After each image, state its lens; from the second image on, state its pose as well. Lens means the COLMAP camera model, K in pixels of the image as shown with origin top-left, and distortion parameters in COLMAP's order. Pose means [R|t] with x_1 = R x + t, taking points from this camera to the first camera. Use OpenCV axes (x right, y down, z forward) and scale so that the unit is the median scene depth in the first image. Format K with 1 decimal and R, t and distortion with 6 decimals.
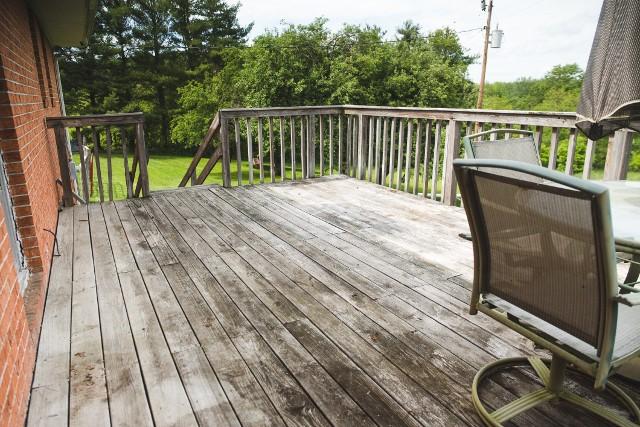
lens RADIAL K [[441.1, 0, 320.0], [0, 441.1, 213.5], [0, 0, 1]] dist [-0.048743, -0.000980]
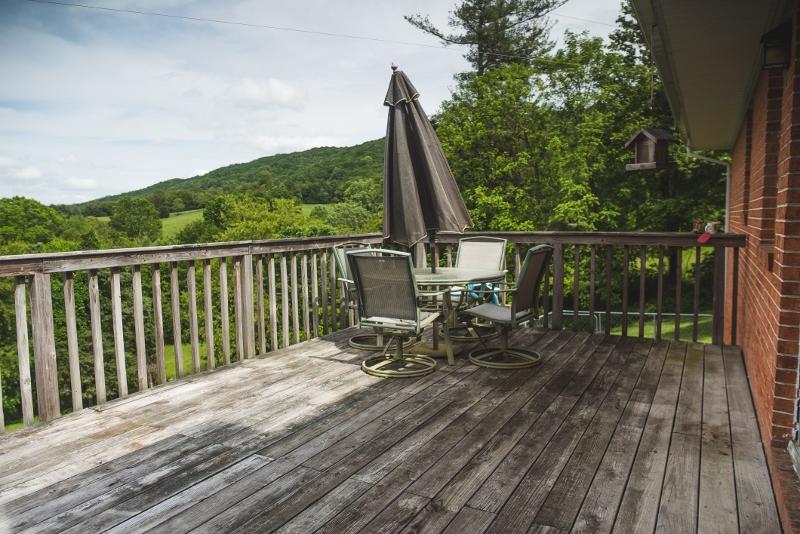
lens RADIAL K [[562.3, 0, 400.0], [0, 562.3, 267.0], [0, 0, 1]] dist [-0.050427, 0.004712]
pose [[-0.539664, -0.044328, 0.840713, -0.767553], [0.240709, 0.948800, 0.204541, -0.349897], [-0.806735, 0.312751, -0.501363, 1.343721]]
